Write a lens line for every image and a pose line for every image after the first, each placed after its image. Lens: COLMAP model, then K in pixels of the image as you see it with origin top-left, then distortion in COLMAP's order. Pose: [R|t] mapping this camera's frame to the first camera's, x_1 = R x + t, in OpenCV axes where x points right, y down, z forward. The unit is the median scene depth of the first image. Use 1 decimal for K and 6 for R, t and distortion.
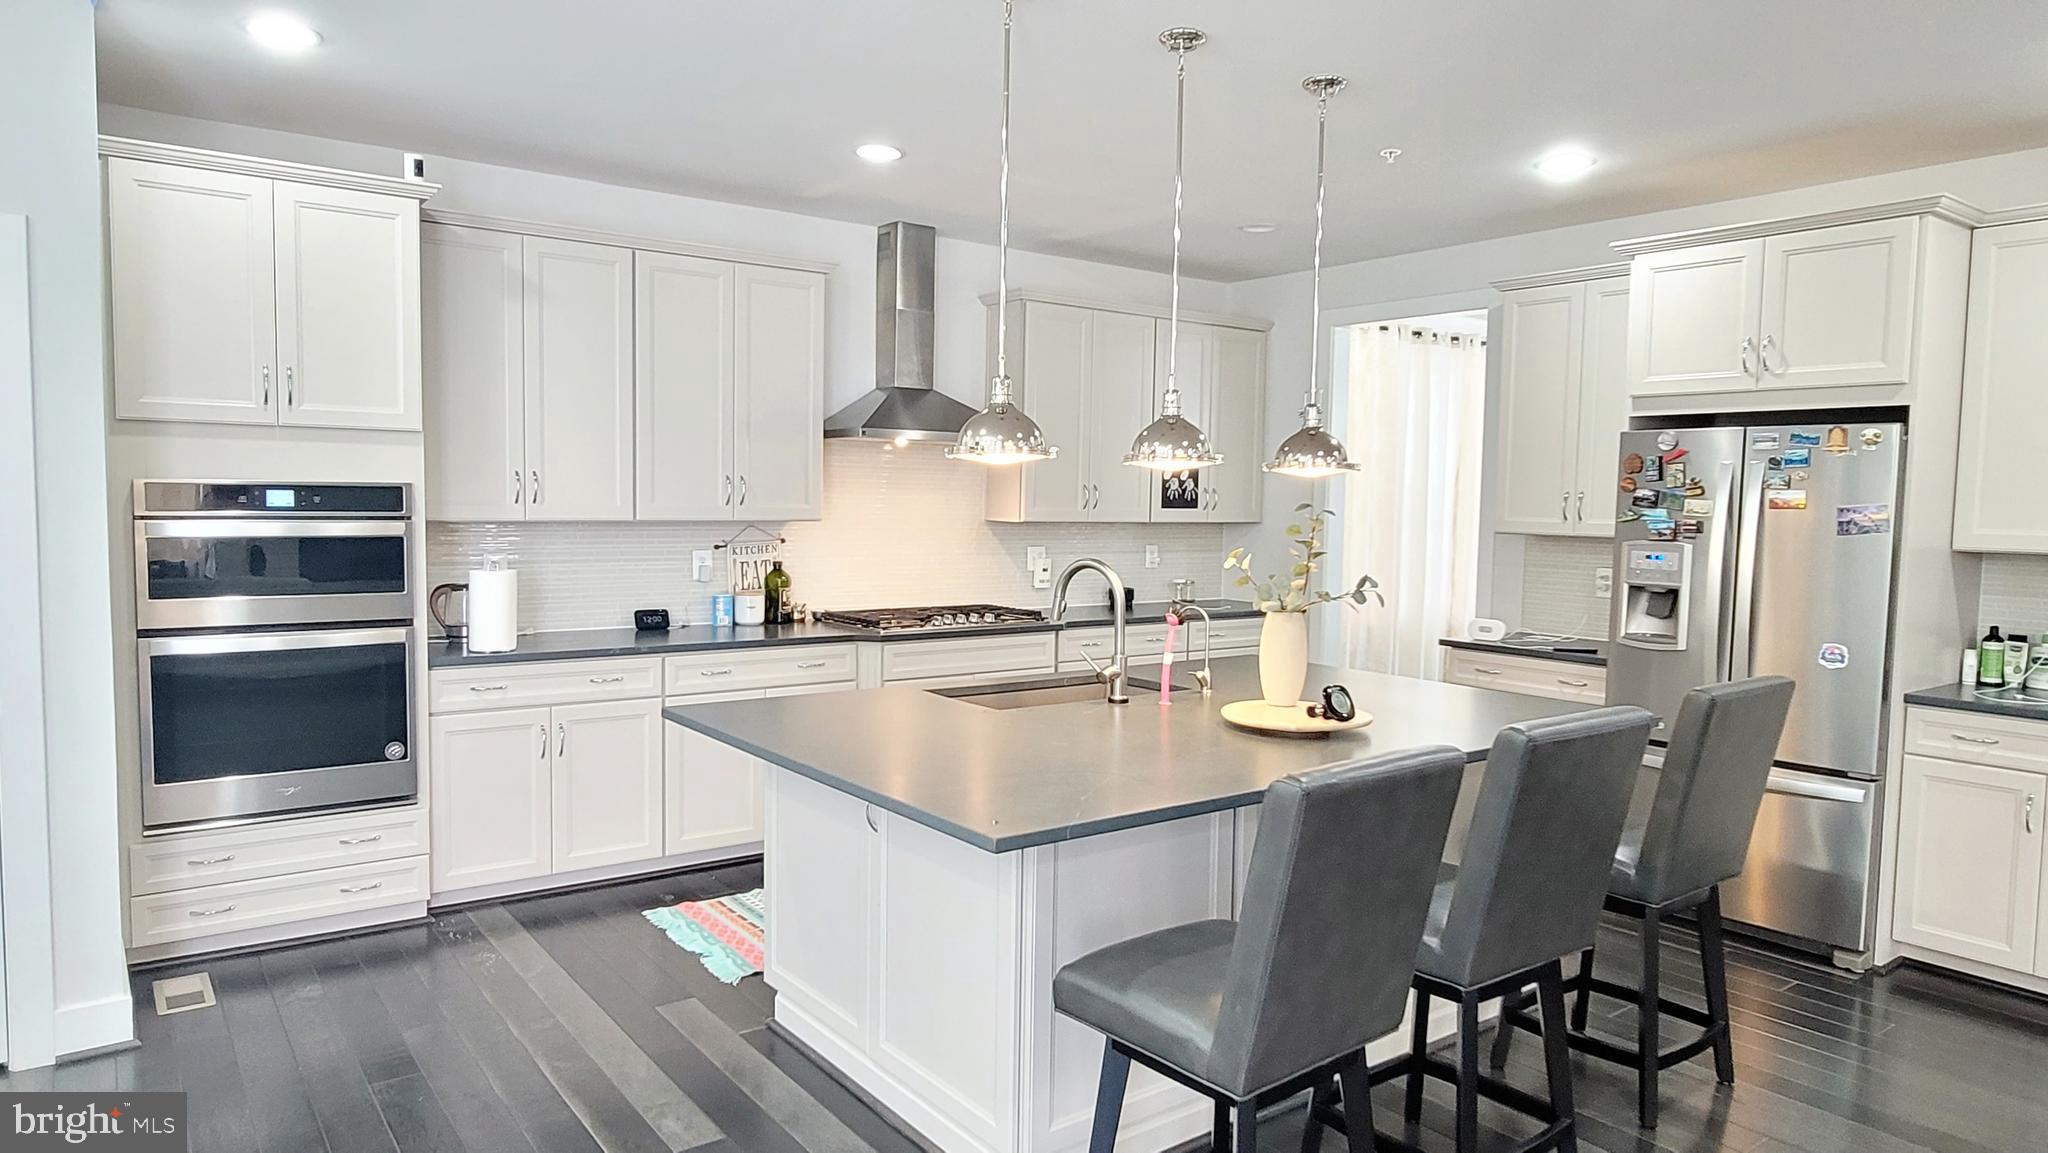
lens RADIAL K [[1229.1, 0, 956.1], [0, 1229.1, 570.2], [0, 0, 1]] dist [-0.001321, -0.001265]
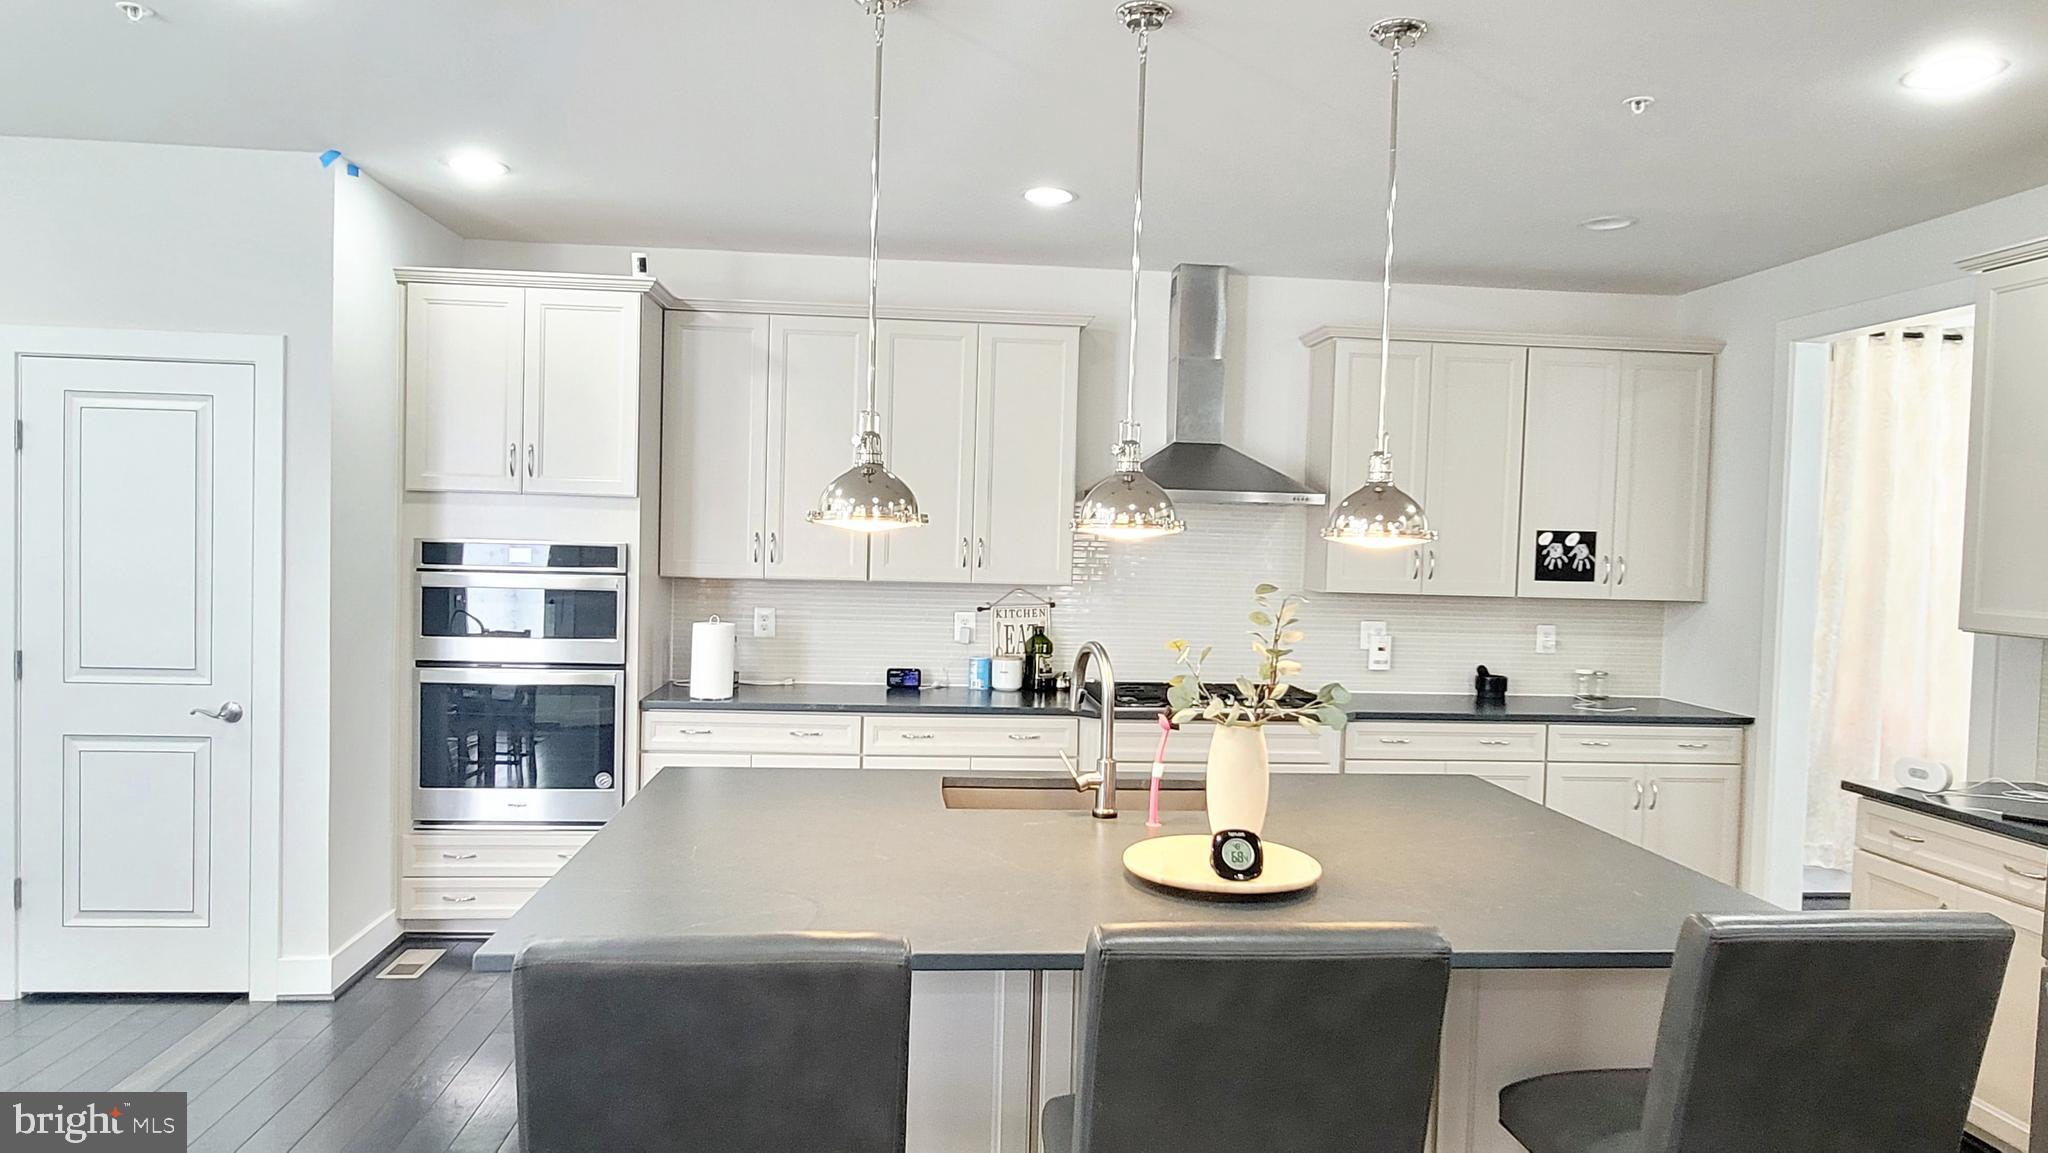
lens RADIAL K [[1212.4, 0, 1024.0], [0, 1212.4, 576.5], [0, 0, 1]] dist [-0.003679, 0.000658]
pose [[0.865733, 0.023609, -0.499950, 0.418101], [-0.043121, 0.998691, -0.027510, -0.025366], [0.498646, 0.045375, 0.865617, 0.219139]]
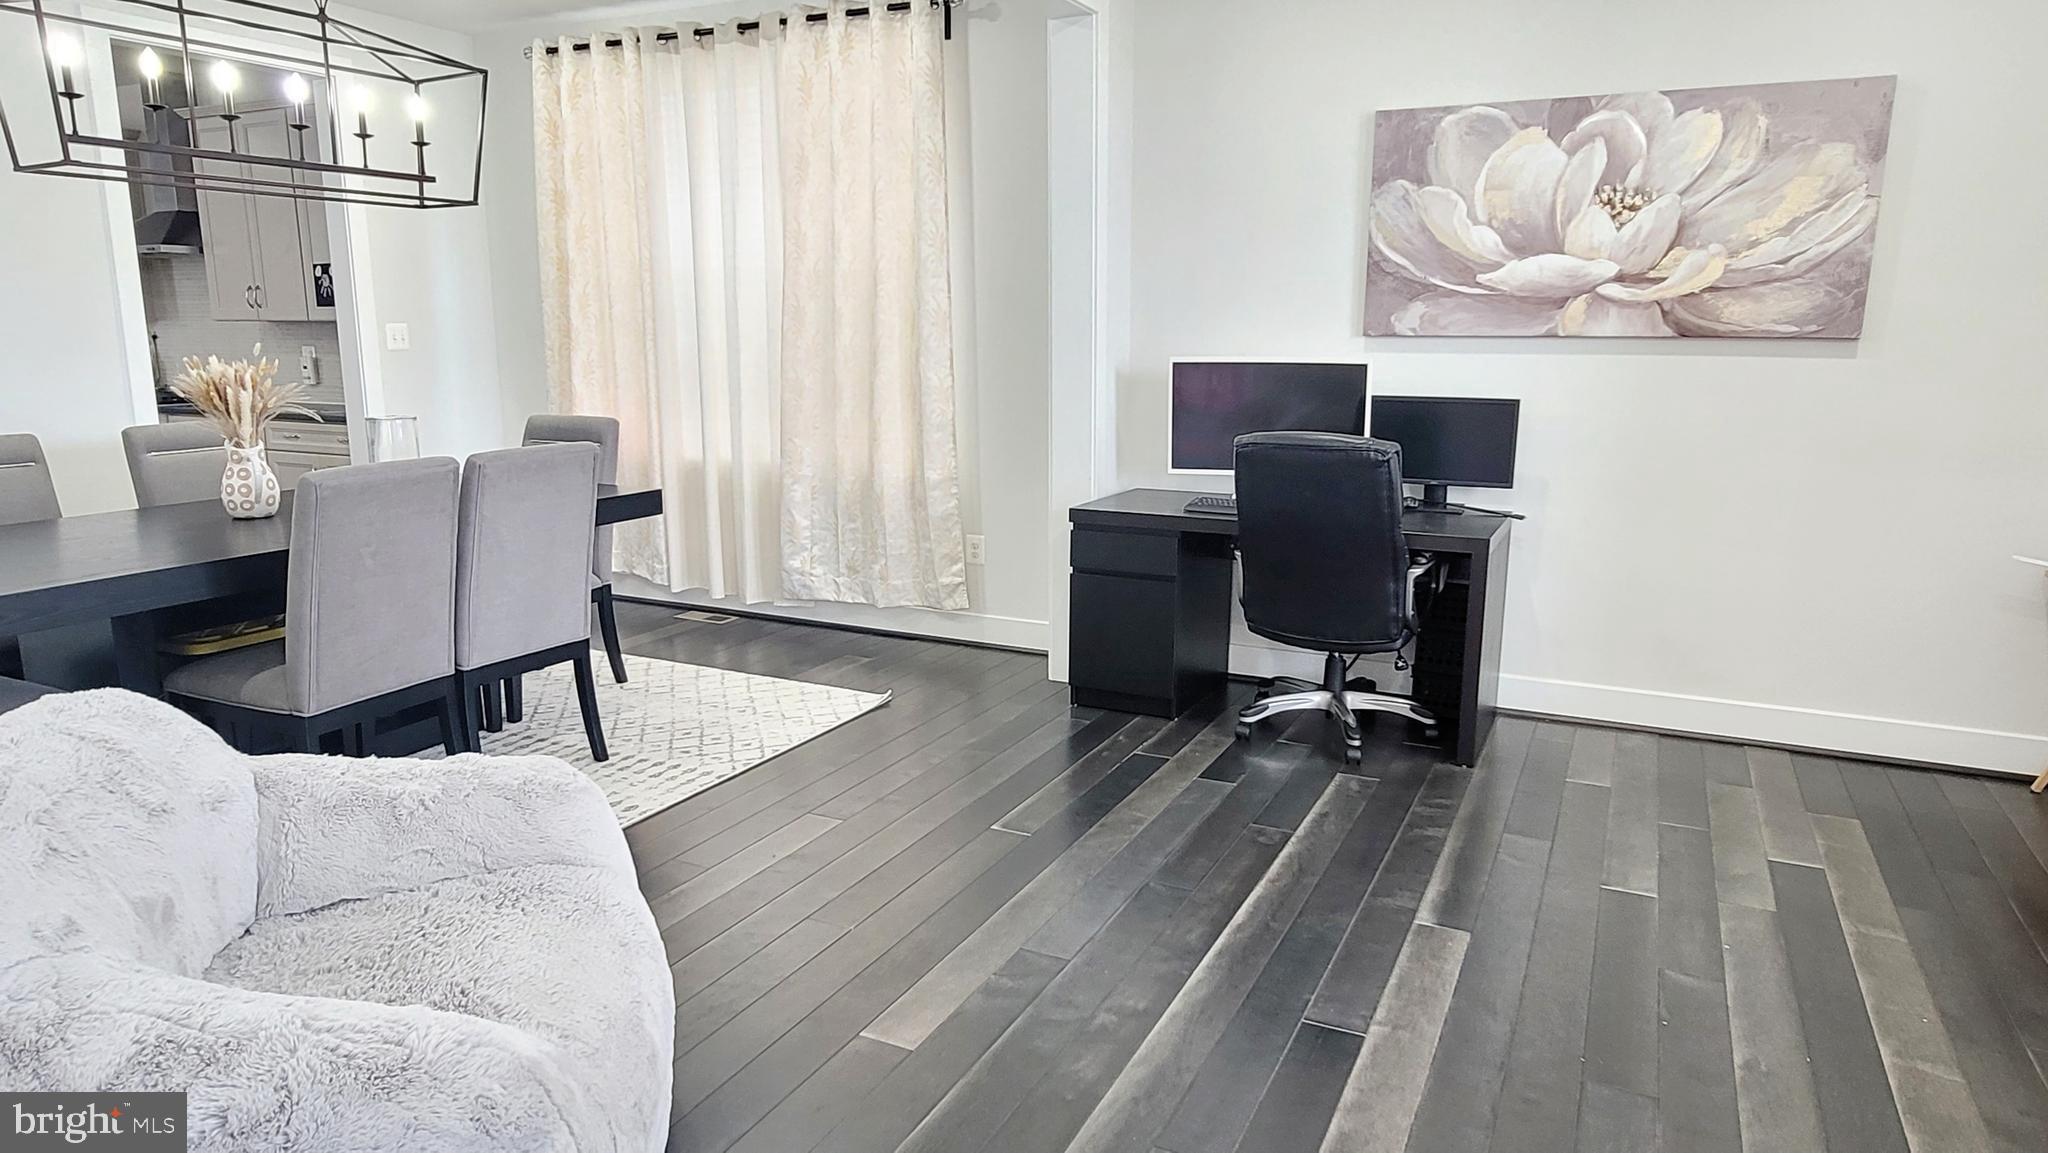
lens RADIAL K [[1212.4, 0, 1024.0], [0, 1212.4, 576.5], [0, 0, 1]] dist [-0.003679, 0.000658]
pose [[0.461147, 0.166830, -0.871499, 2.008525], [-0.056761, 0.985701, 0.158657, -0.035074], [0.885506, -0.023697, 0.464023, 1.594190]]
